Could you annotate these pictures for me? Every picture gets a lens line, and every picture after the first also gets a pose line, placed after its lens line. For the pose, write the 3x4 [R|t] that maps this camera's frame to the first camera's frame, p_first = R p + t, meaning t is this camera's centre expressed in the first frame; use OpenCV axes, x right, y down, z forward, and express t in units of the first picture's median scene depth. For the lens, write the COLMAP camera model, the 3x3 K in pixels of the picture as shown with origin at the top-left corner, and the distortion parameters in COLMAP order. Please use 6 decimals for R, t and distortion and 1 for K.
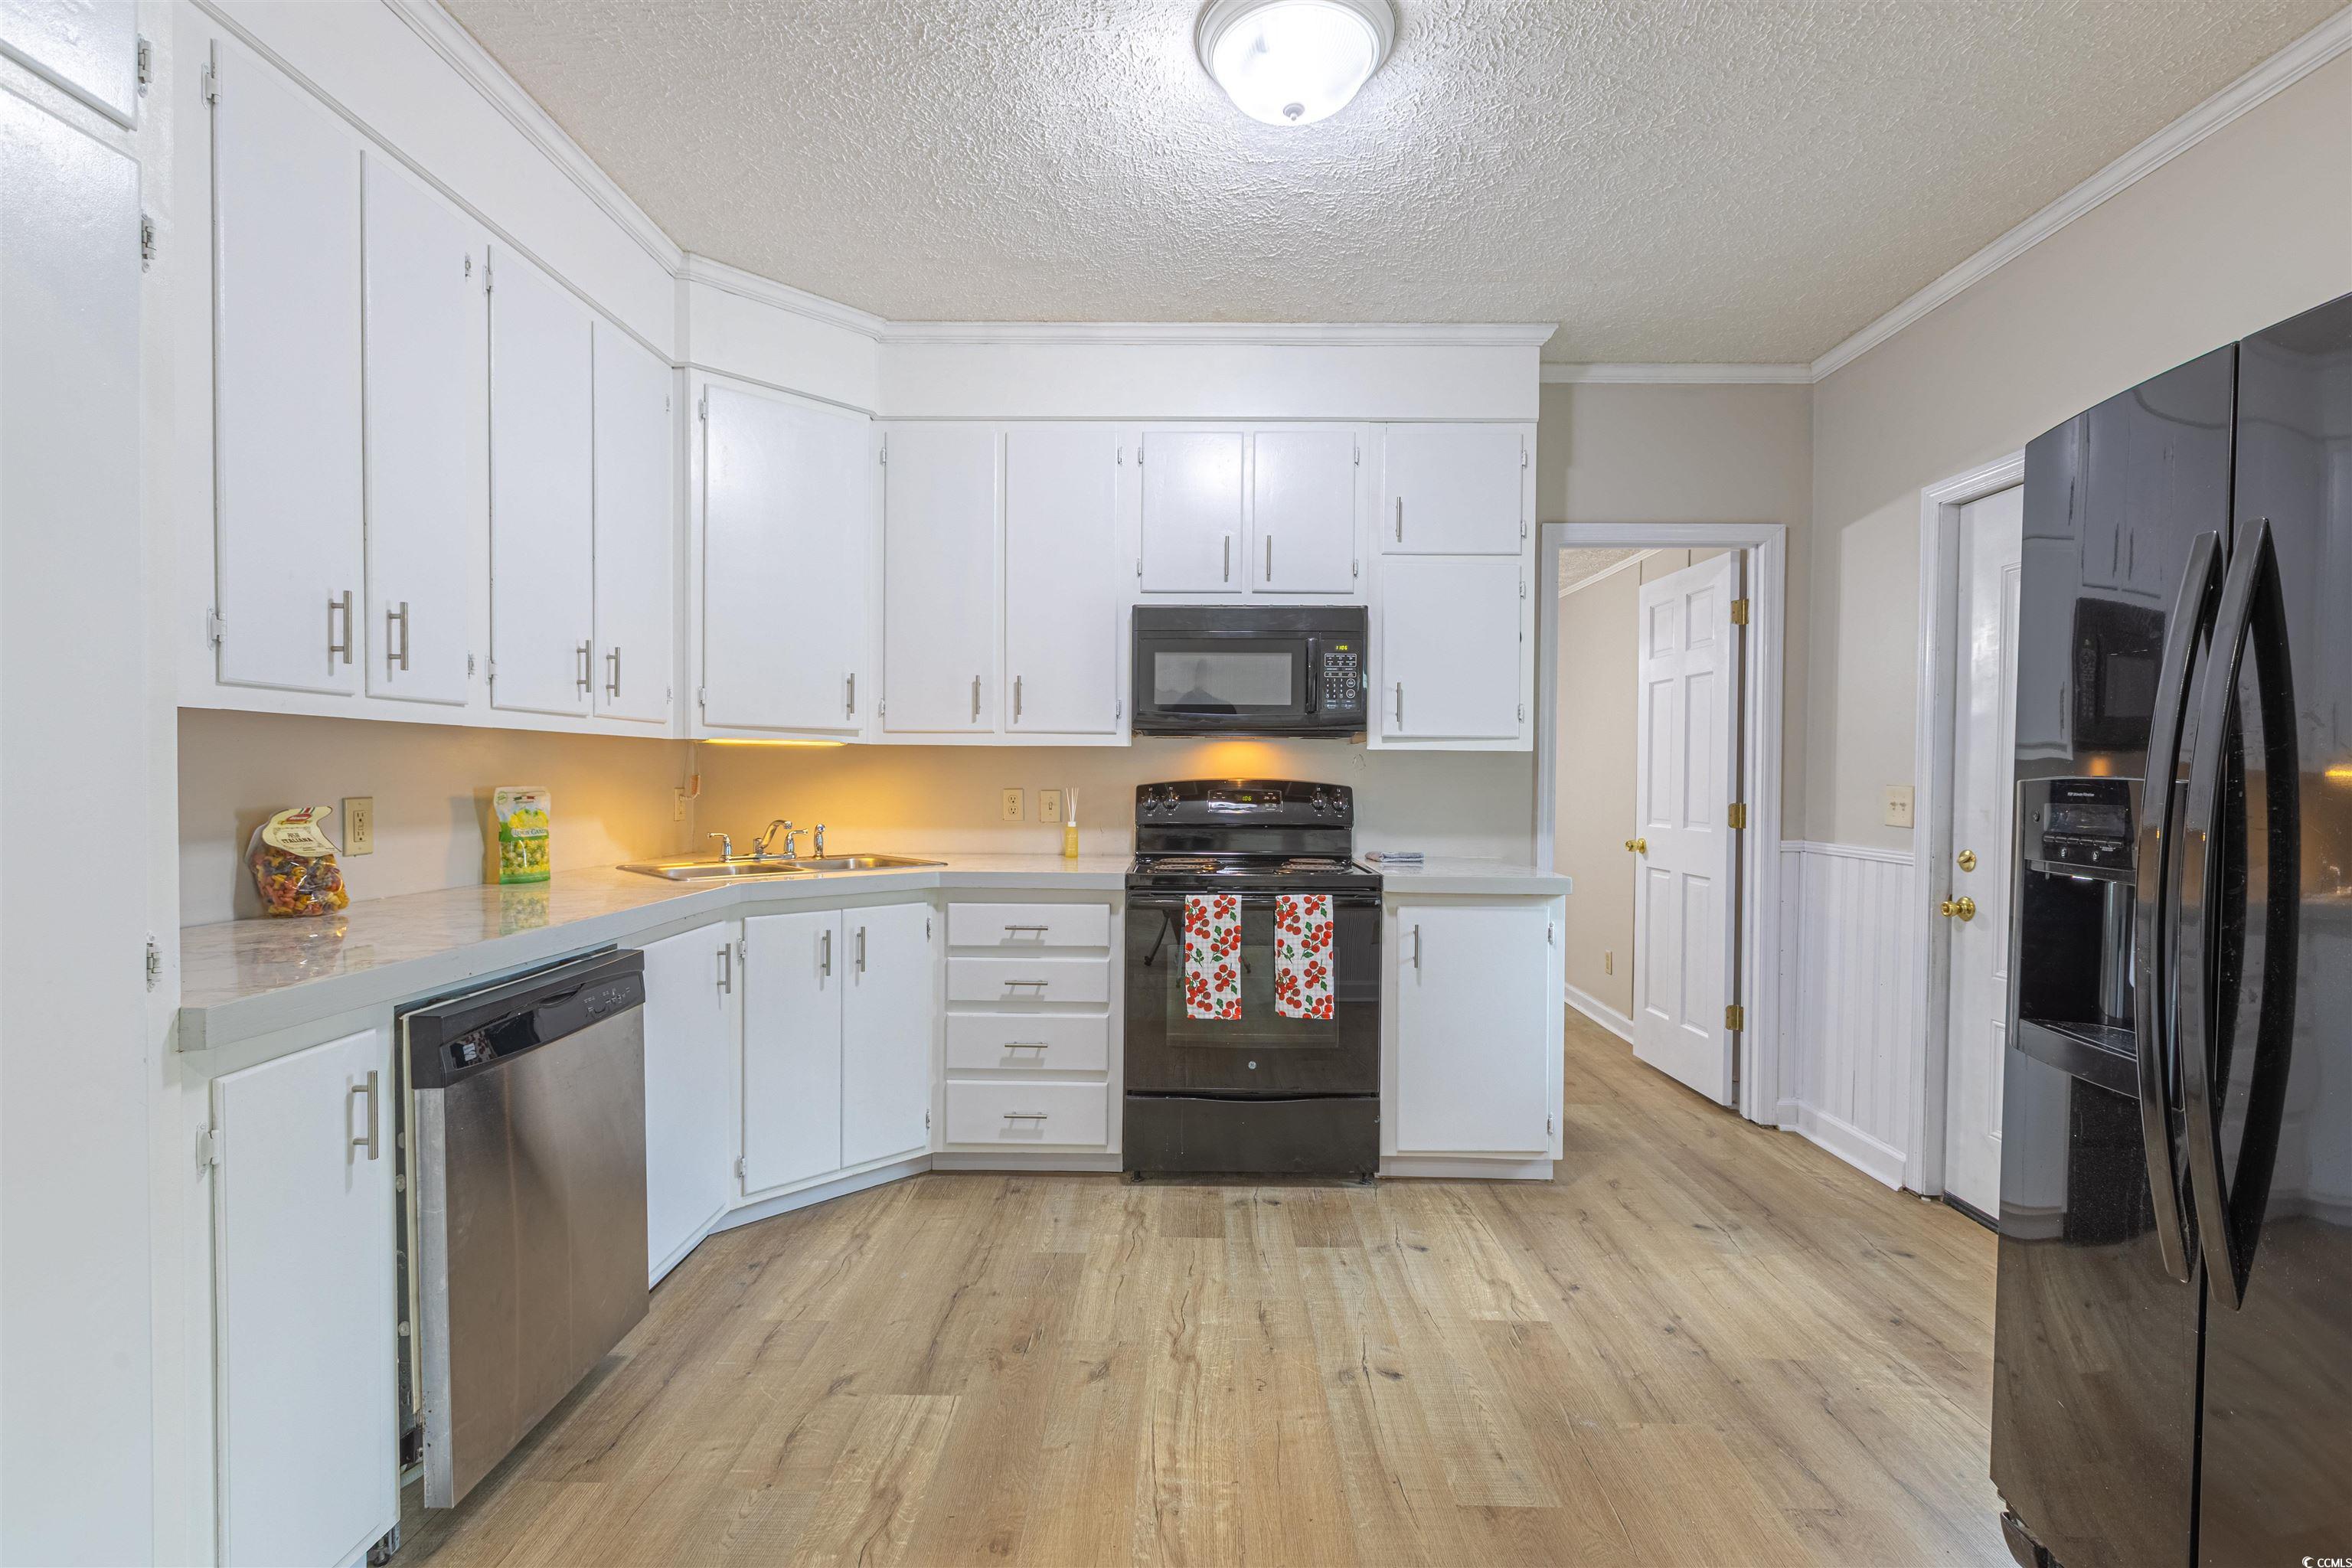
lens RADIAL K [[1065.2, 0, 1175.6], [0, 1065.2, 785.6], [0, 0, 1]] dist [-0.000787, 0.000469]
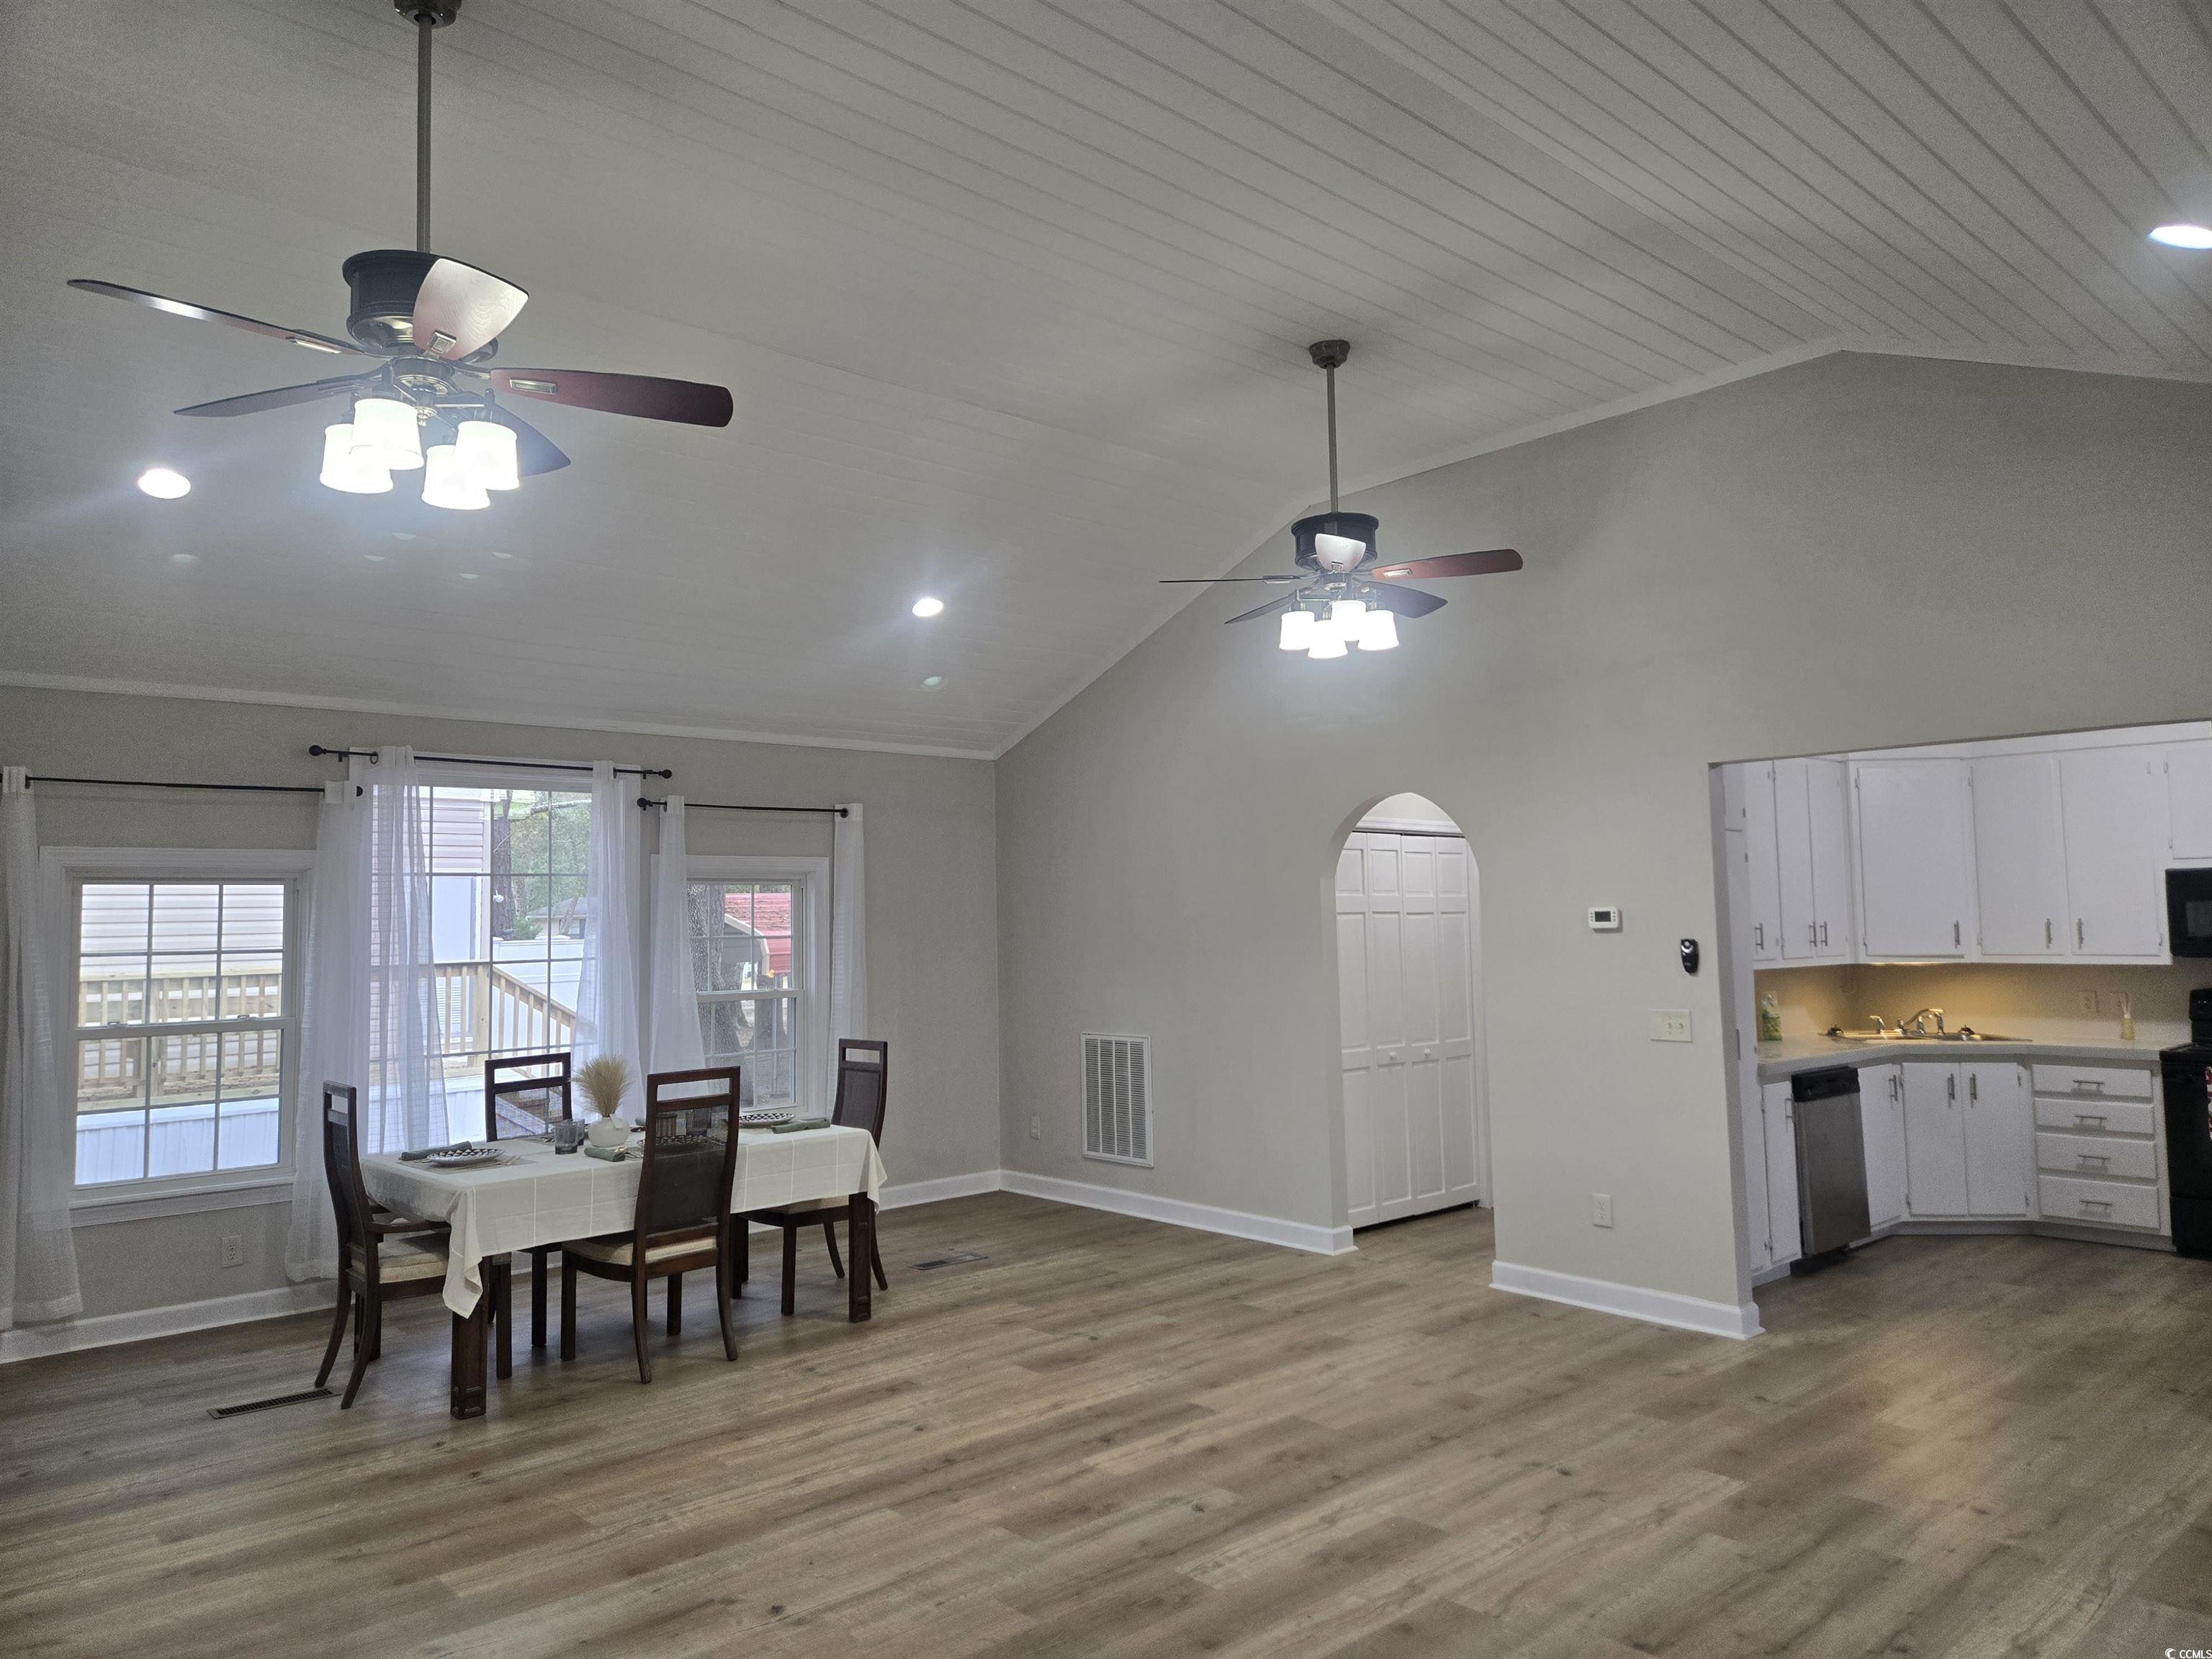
lens RADIAL K [[1482.2, 0, 1109.6], [0, 1482.2, 806.4], [0, 0, 1]] dist [0.076956, -0.063850]
pose [[0.682624, -0.075973, -0.726810, 0.539922], [0.004426, 0.994993, -0.099849, -0.057893], [0.730757, 0.064943, 0.679542, -1.644673]]
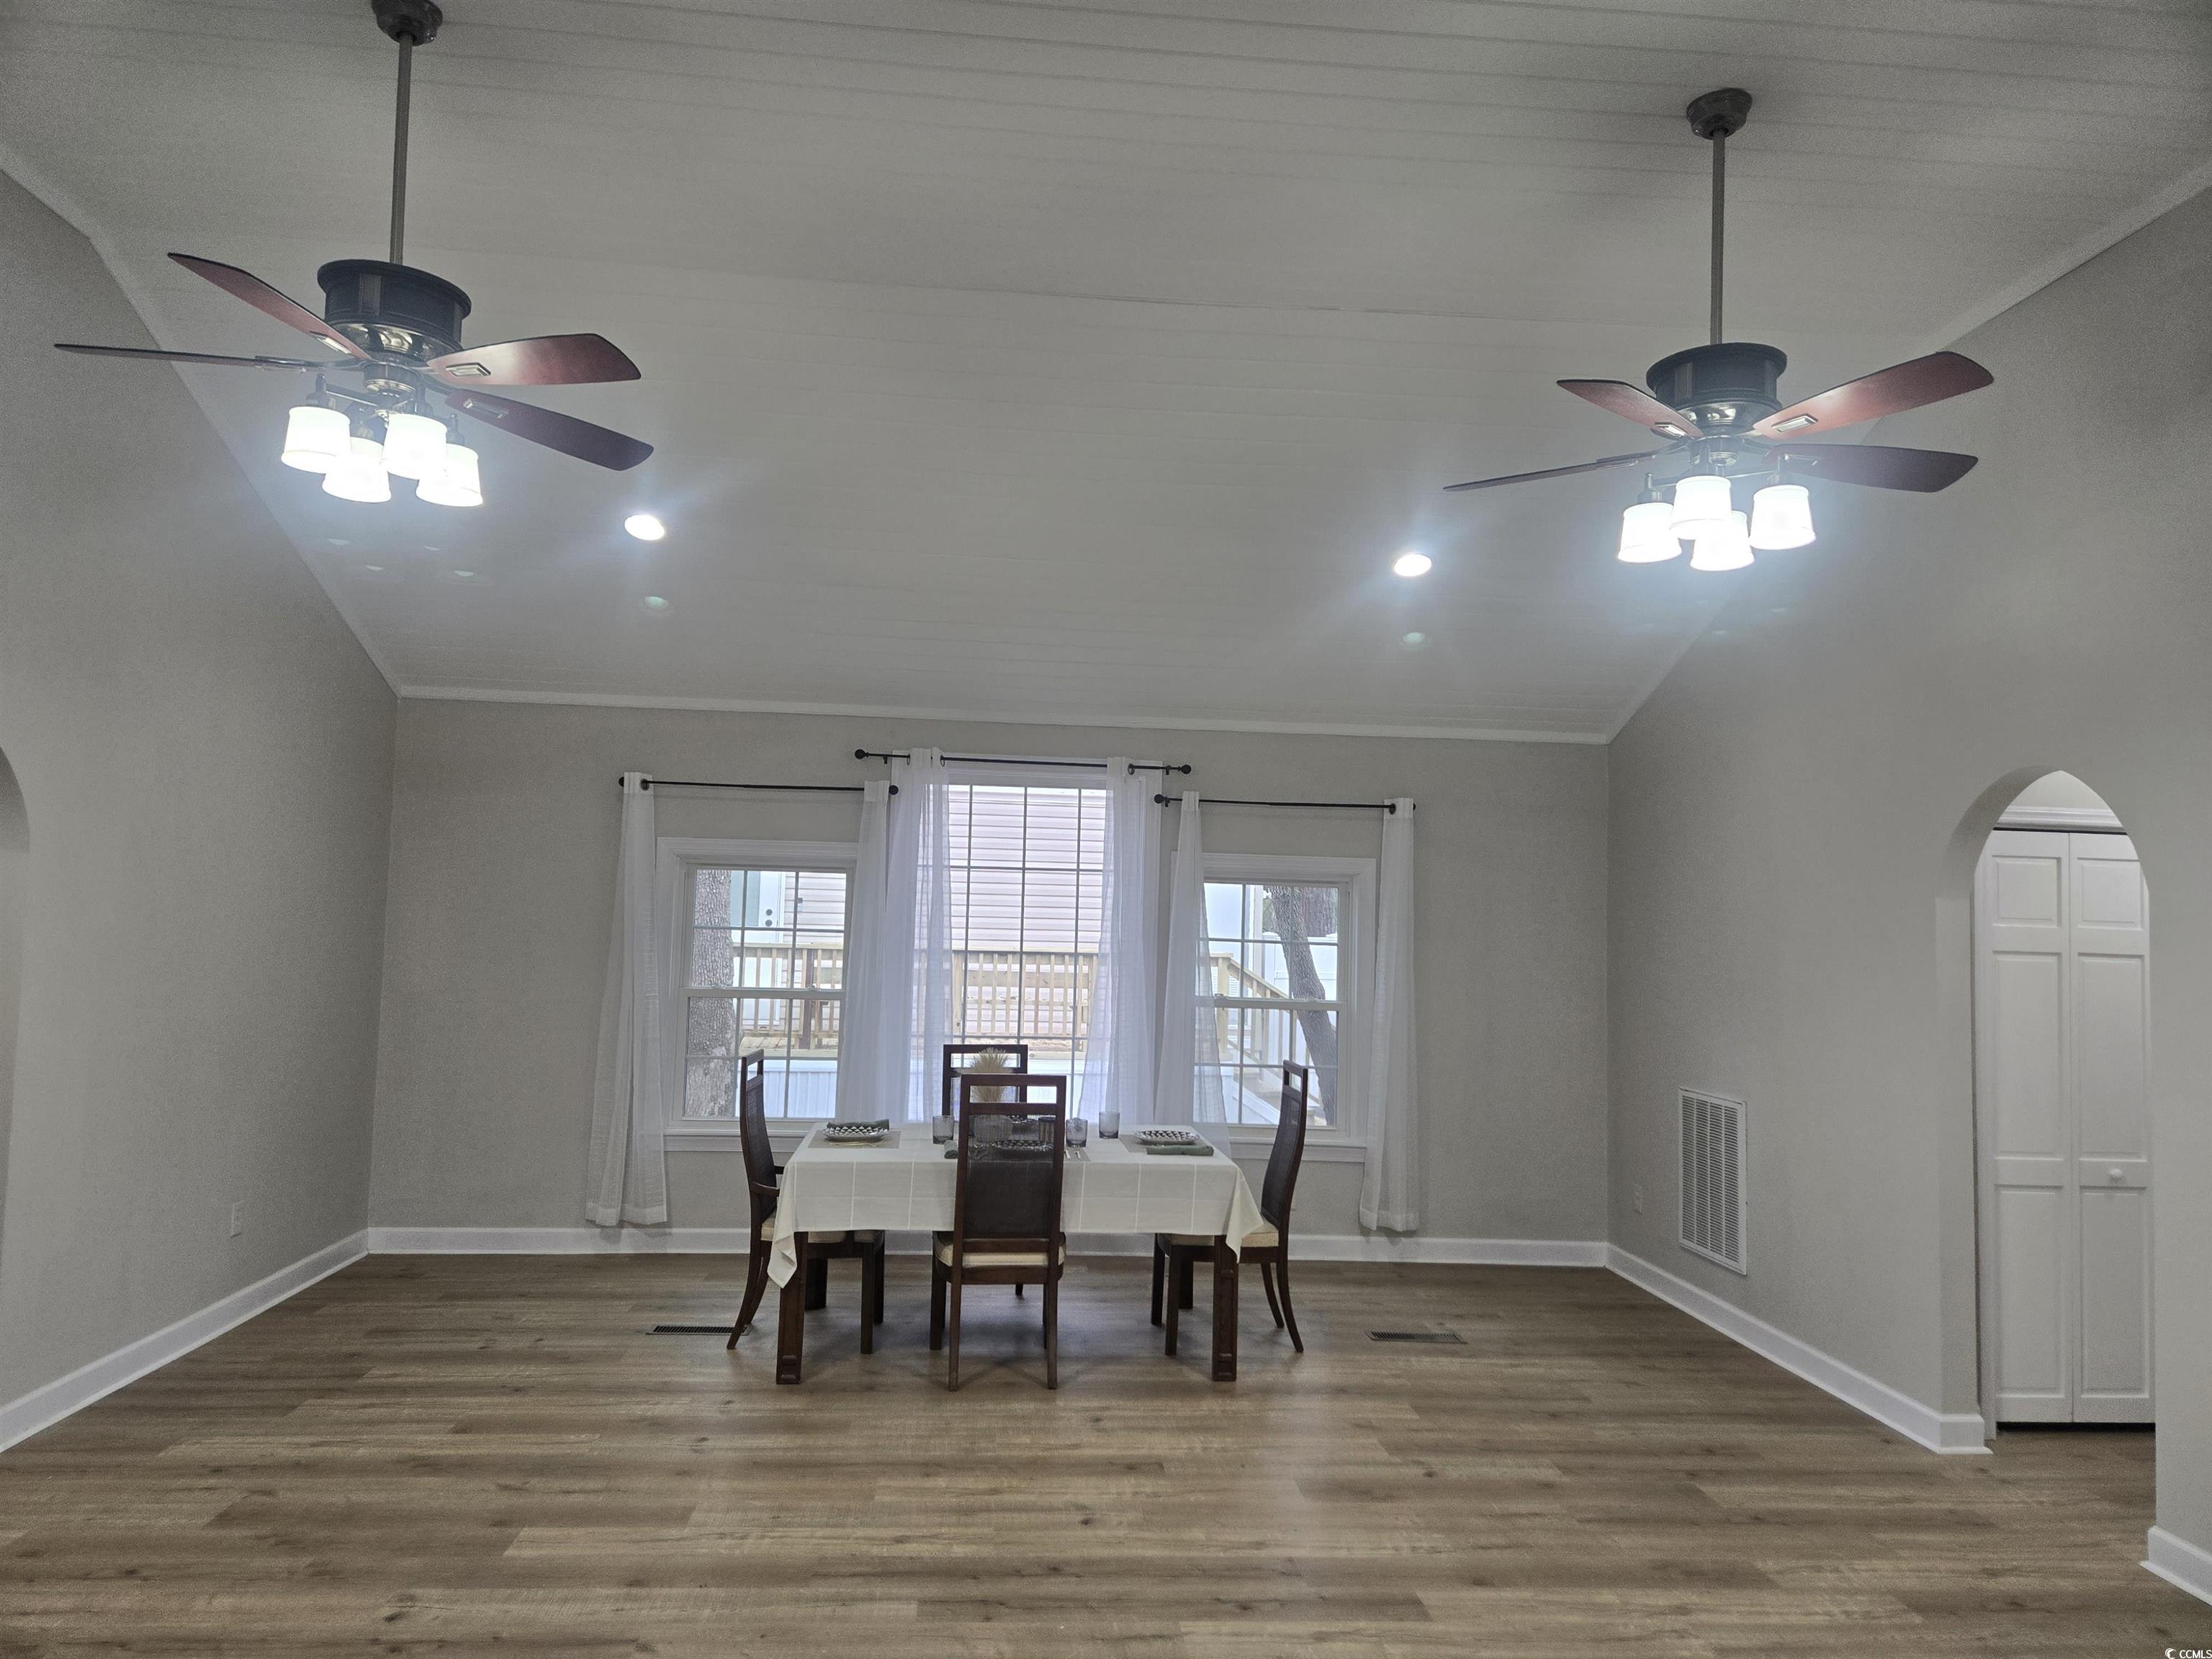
lens RADIAL K [[1482.2, 0, 1090.3], [0, 1482.2, 825.0], [0, 0, 1]] dist [0.076956, -0.063850]
pose [[0.092107, -0.069649, -0.993310, 0.586524], [-0.053478, 0.995765, -0.074780, -0.084931], [0.994312, 0.060008, 0.087992, -0.883252]]
